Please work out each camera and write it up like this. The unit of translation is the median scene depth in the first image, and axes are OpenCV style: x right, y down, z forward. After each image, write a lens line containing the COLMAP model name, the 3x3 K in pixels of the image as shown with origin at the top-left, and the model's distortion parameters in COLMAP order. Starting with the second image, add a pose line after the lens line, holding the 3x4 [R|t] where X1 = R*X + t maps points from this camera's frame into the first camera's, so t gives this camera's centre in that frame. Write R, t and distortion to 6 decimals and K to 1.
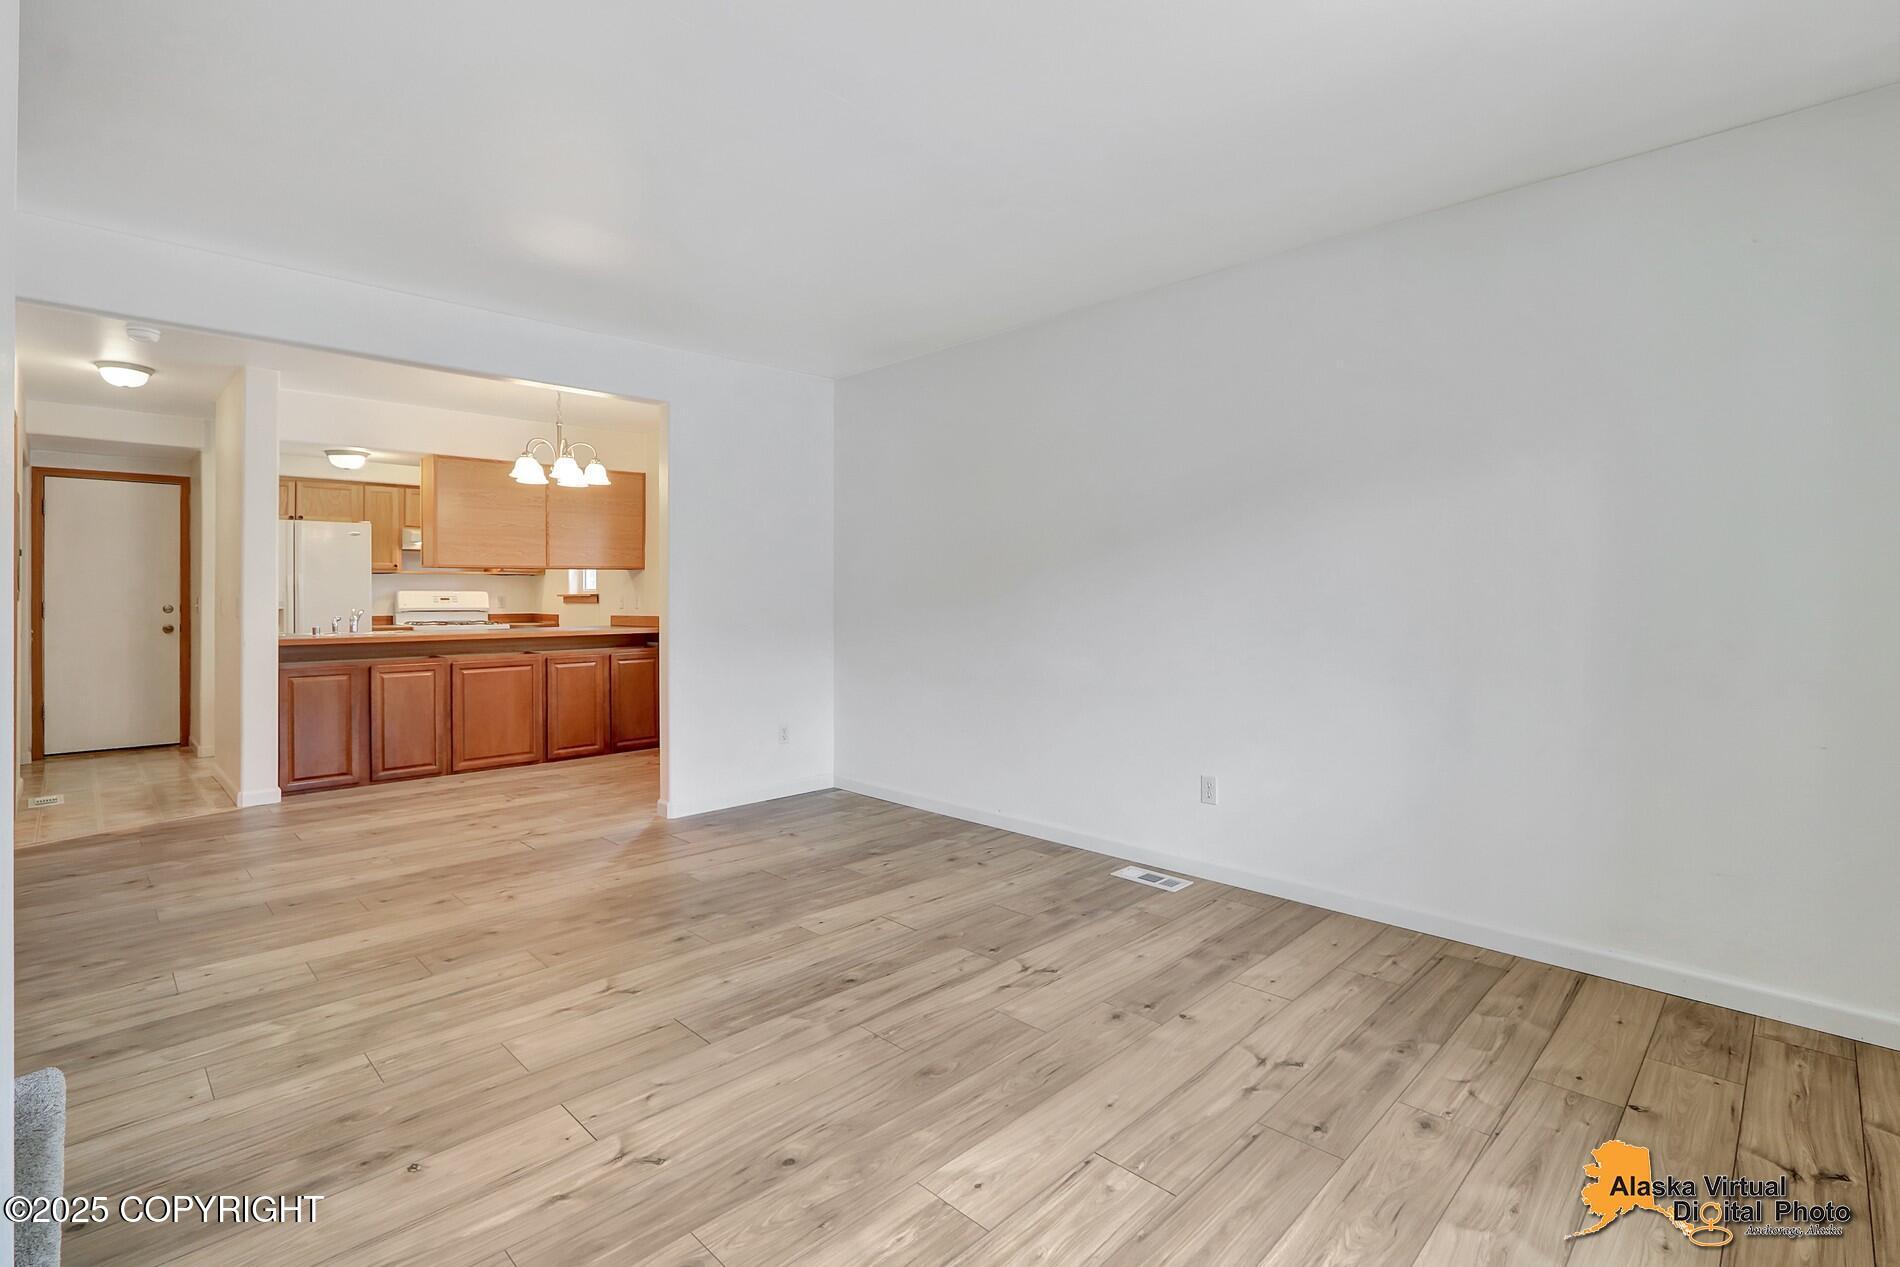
lens RADIAL K [[938.4, 0, 930.5], [0, 938.4, 589.8], [0, 0, 1]] dist [-0.013413, 0.004113]
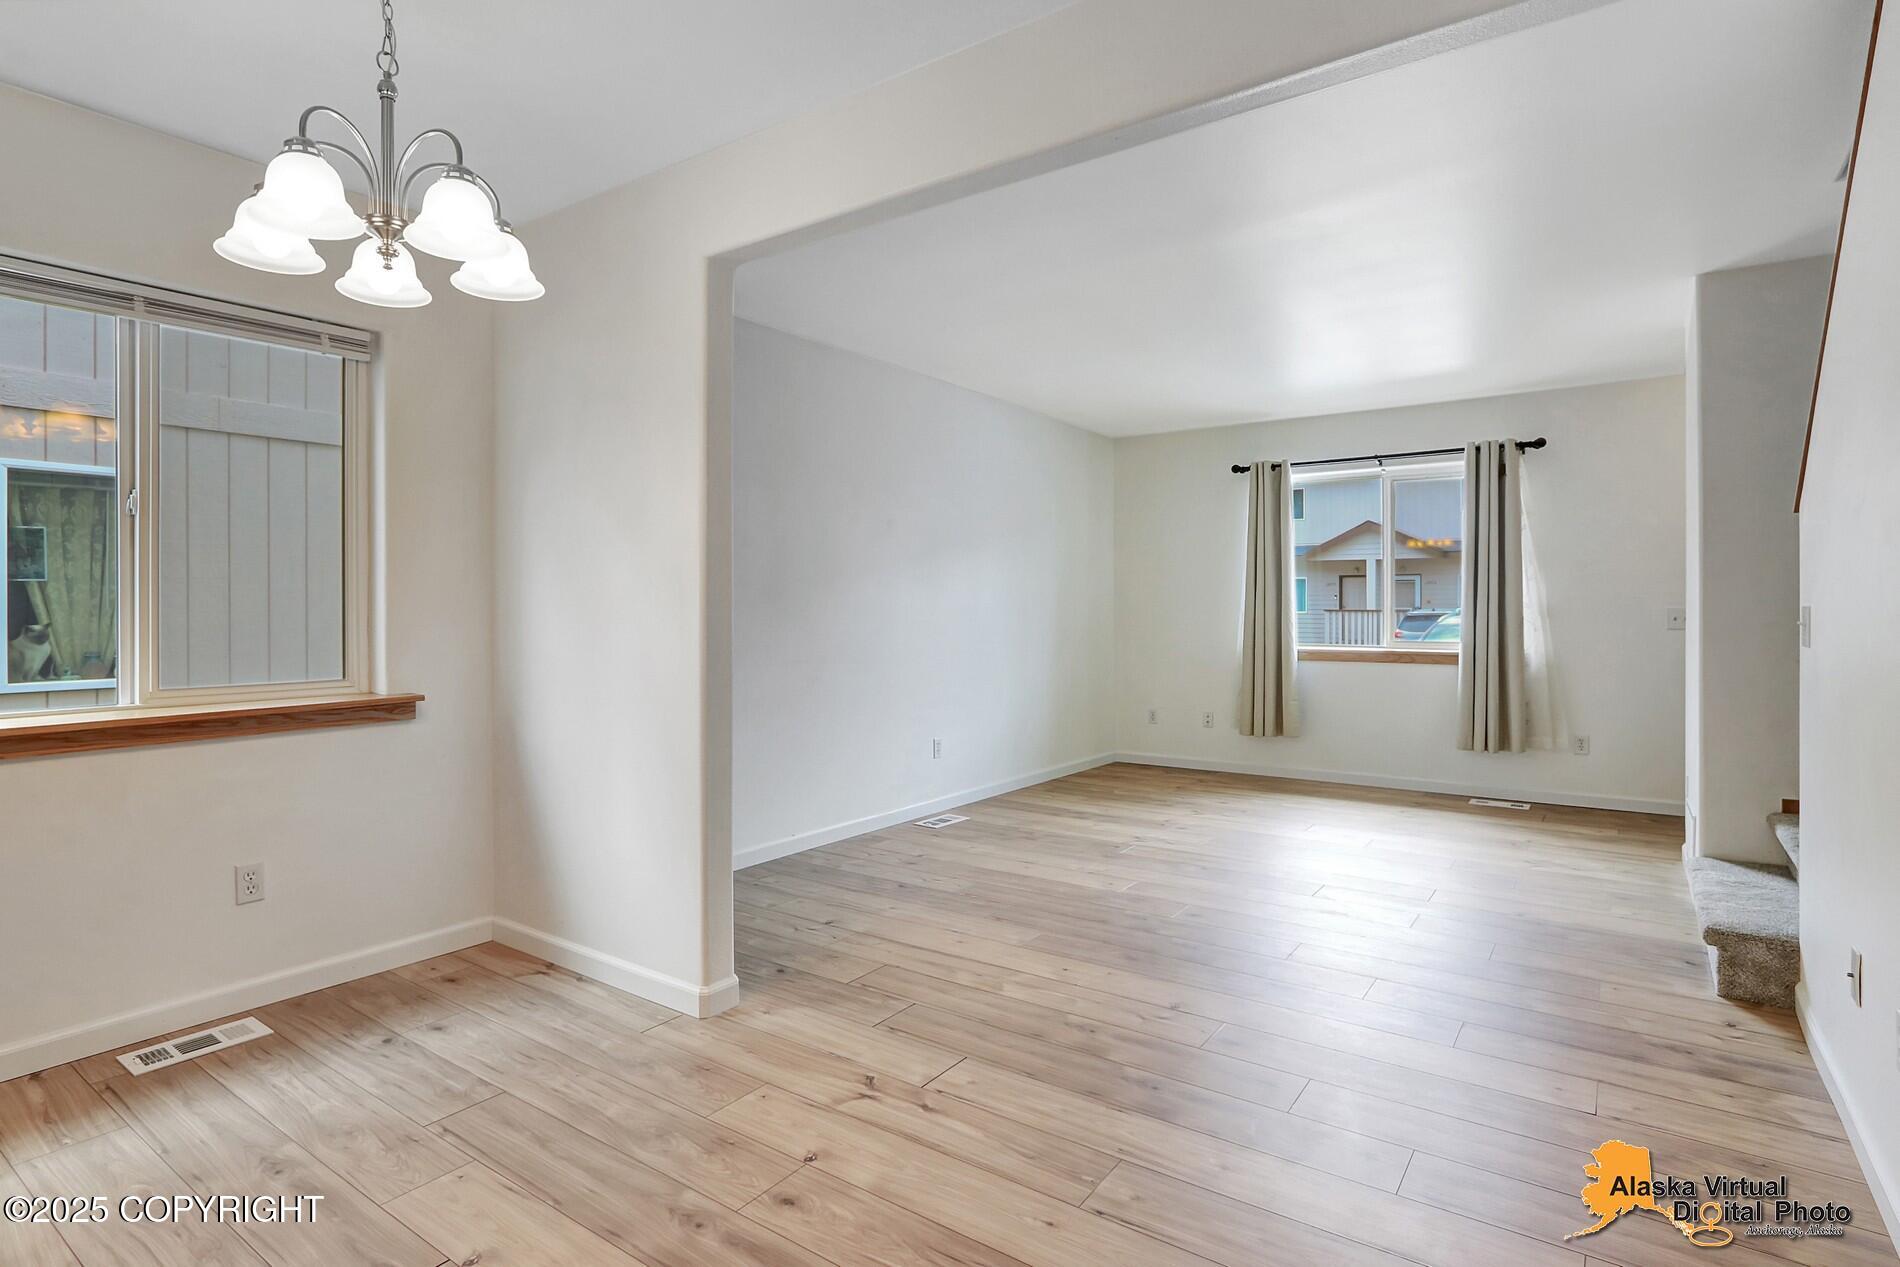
lens RADIAL K [[967.1, 0, 942.0], [0, 967.1, 615.1], [0, 0, 1]] dist [-0.005849, -0.000291]
pose [[-0.202087, -0.002431, 0.979365, -0.711087], [-0.011099, 0.999938, 0.000192, 0.007700], [-0.979305, -0.010831, -0.202101, 0.813464]]
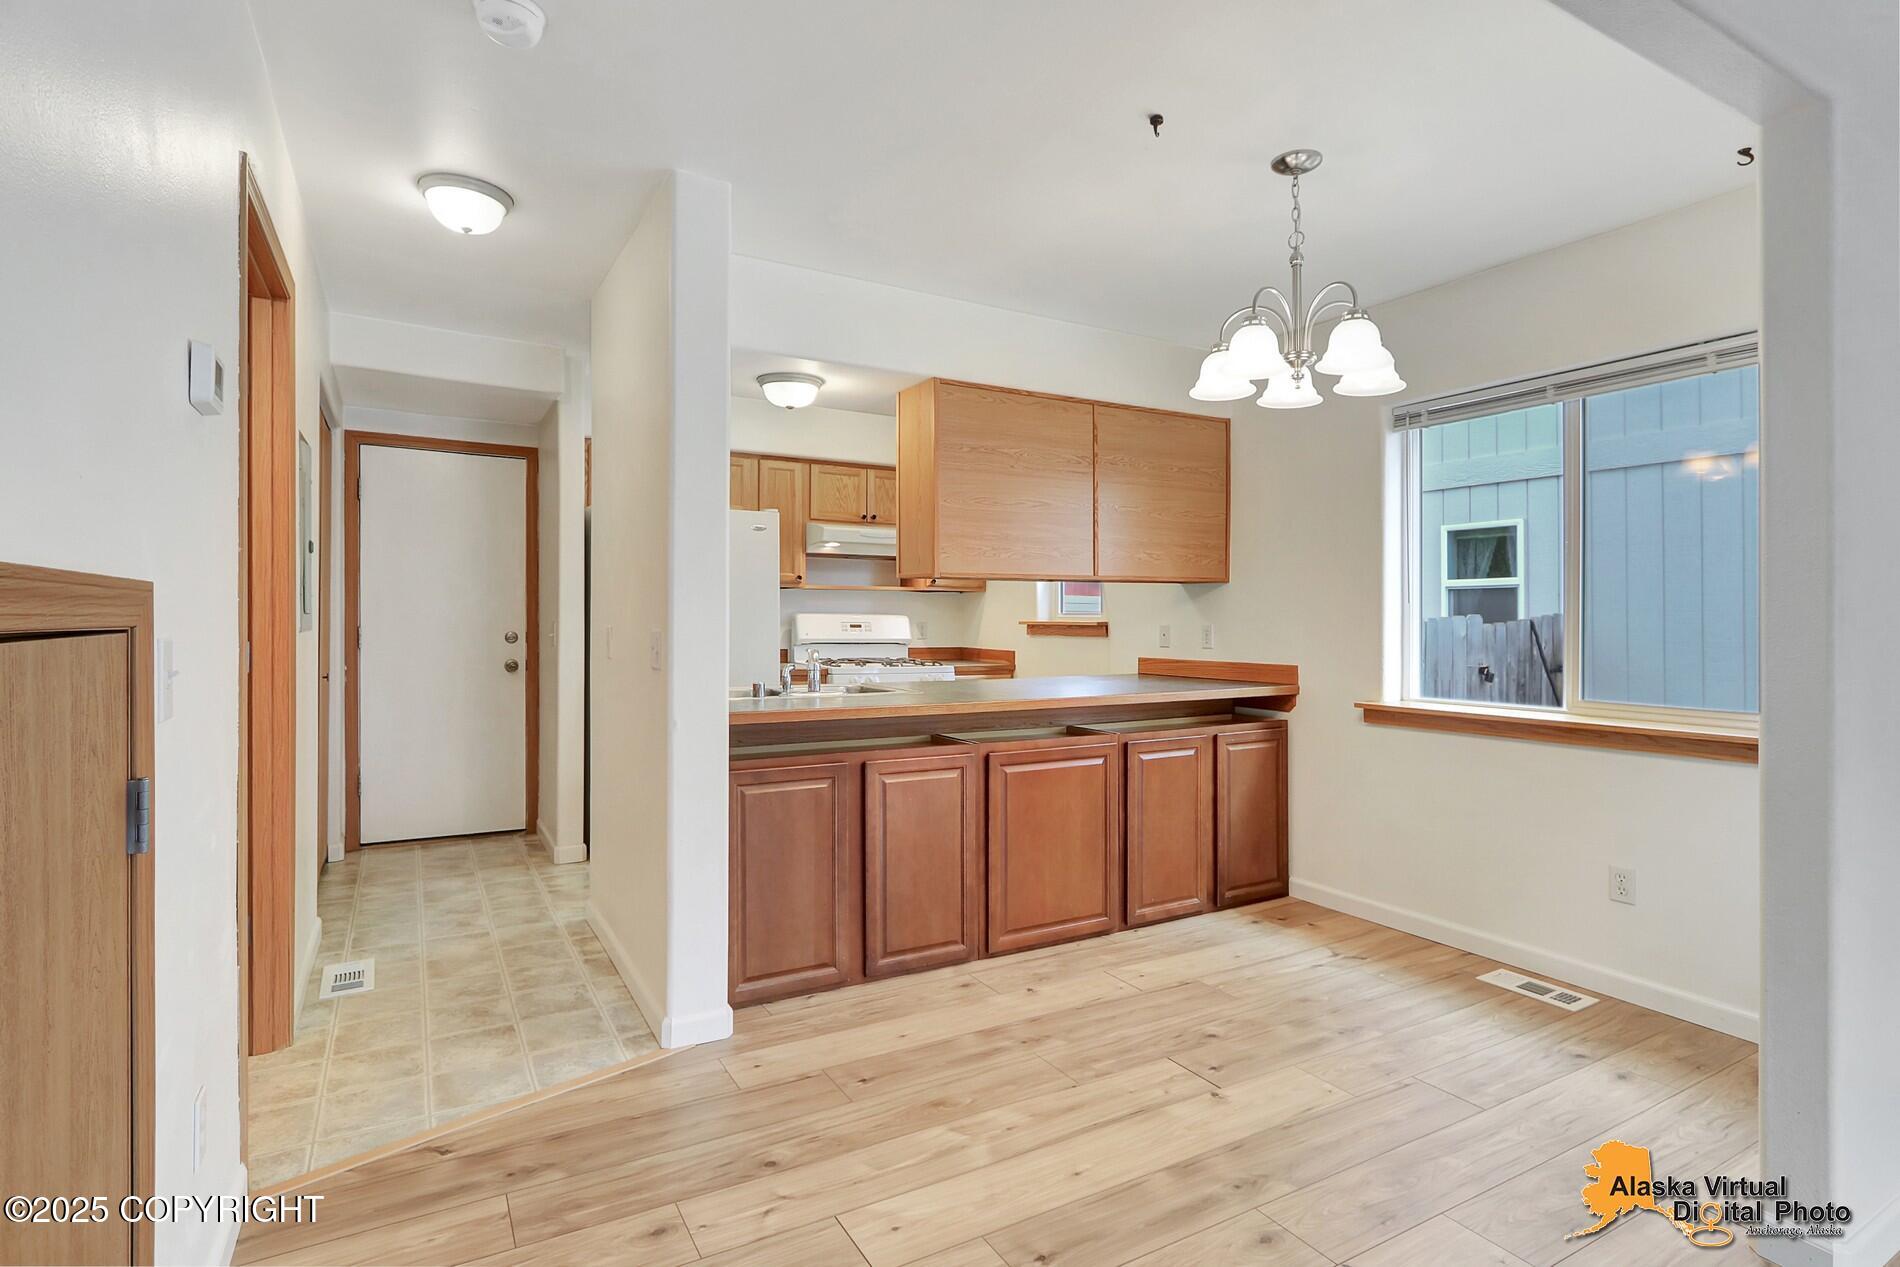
lens RADIAL K [[938.4, 0, 946.6], [0, 938.4, 626.2], [0, 0, 1]] dist [-0.013413, 0.004113]
pose [[0.975212, 0.012977, -0.220894, -0.375776], [-0.008918, 0.999773, 0.019363, -0.004826], [0.221095, -0.016913, 0.975106, 0.422248]]
